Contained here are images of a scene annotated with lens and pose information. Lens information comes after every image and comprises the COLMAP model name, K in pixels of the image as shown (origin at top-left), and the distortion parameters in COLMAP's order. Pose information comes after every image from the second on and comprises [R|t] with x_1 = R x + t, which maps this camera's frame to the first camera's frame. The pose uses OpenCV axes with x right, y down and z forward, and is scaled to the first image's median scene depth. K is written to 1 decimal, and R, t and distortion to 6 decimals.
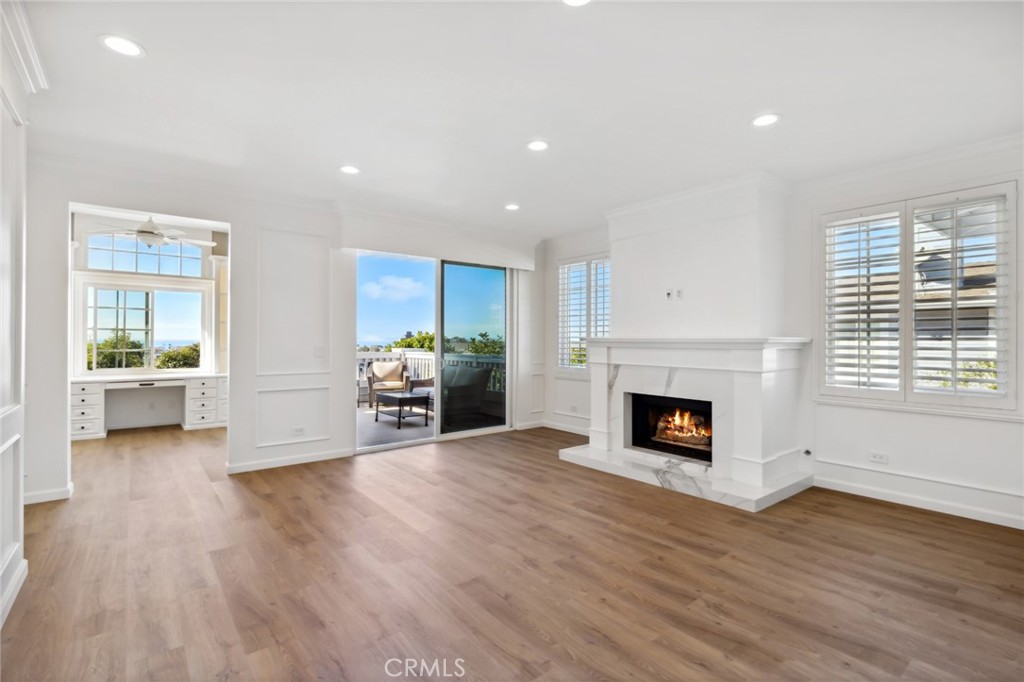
lens RADIAL K [[470.6, 0, 510.1], [0, 470.6, 339.1], [0, 0, 1]] dist [-0.008696, 0.000084]
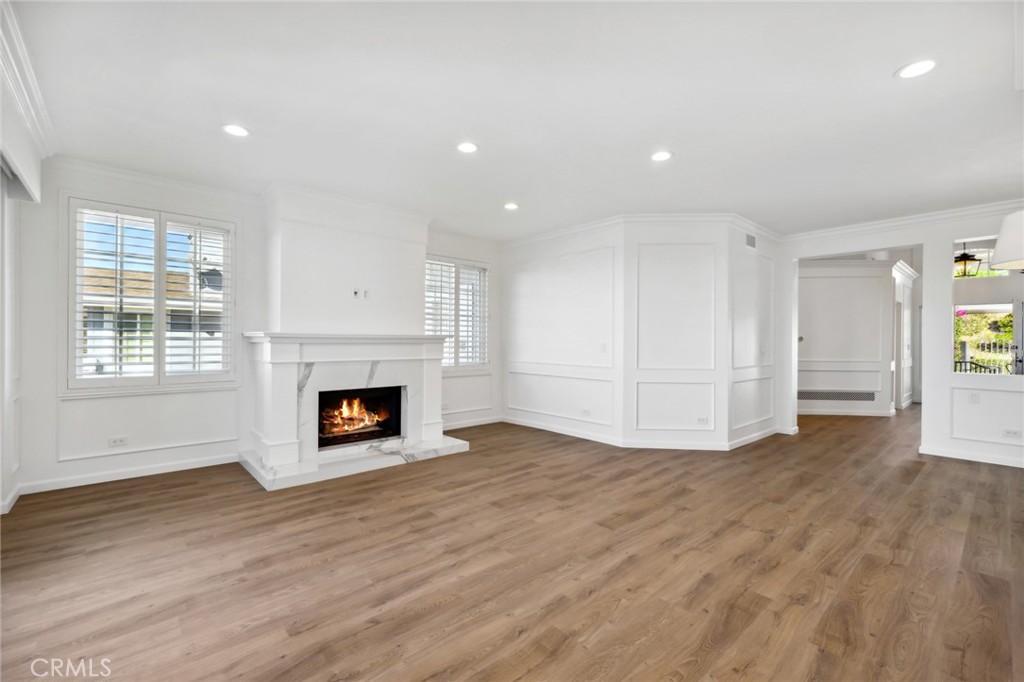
lens RADIAL K [[439.4, 0, 504.3], [0, 439.4, 340.1], [0, 0, 1]] dist [0.002582, 0.000490]
pose [[-0.039124, -0.006571, 0.999213, -0.625077], [-0.008132, 0.999947, 0.006257, 0.002238], [-0.999201, -0.007880, -0.039175, 0.652975]]
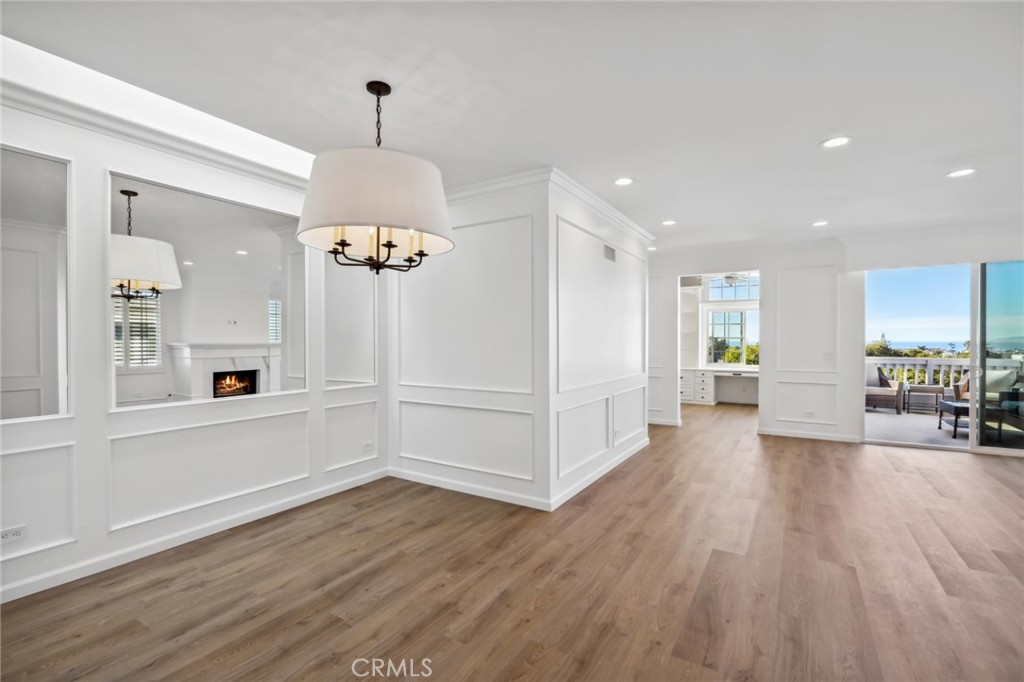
lens RADIAL K [[467.2, 0, 508.5], [0, 467.2, 339.0], [0, 0, 1]] dist [-0.003467, 0.000652]
pose [[0.331302, -0.006344, -0.943503, 0.506606], [0.003442, 0.999979, -0.005515, -0.014110], [0.943518, -0.001420, 0.331317, -0.245375]]
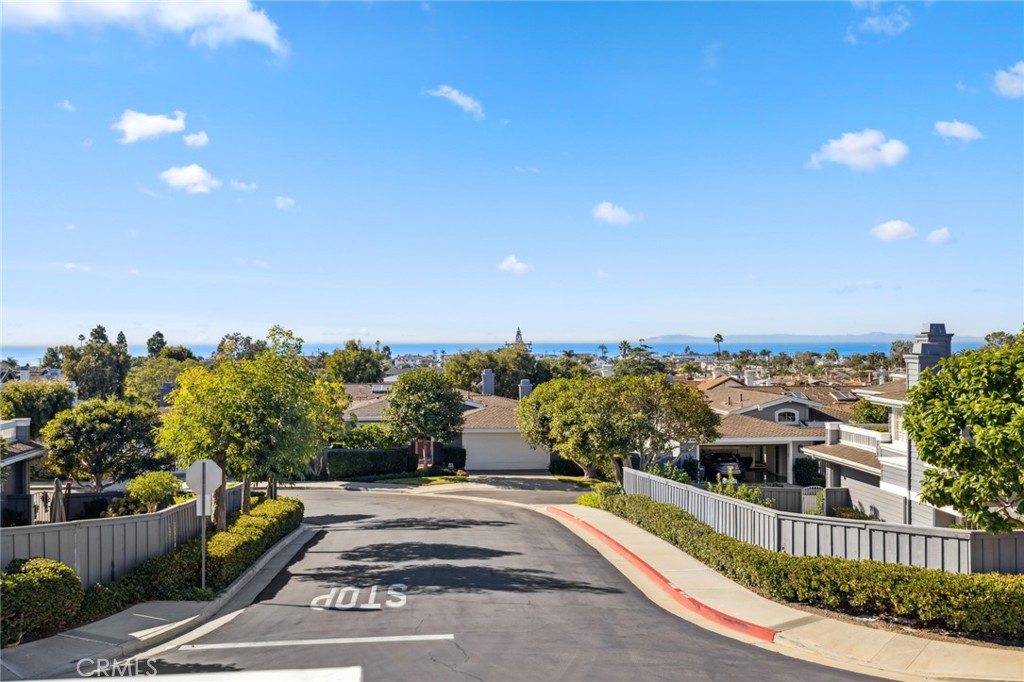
lens RADIAL K [[999.5, 0, 507.7], [0, 999.5, 342.3], [0, 0, 1]] dist [-0.006713, -0.001908]
pose [[0.843836, -0.006198, -0.536565, -0.748668], [0.008143, 0.999966, 0.001257, -0.048231], [0.536539, -0.005430, 0.843858, 1.642373]]
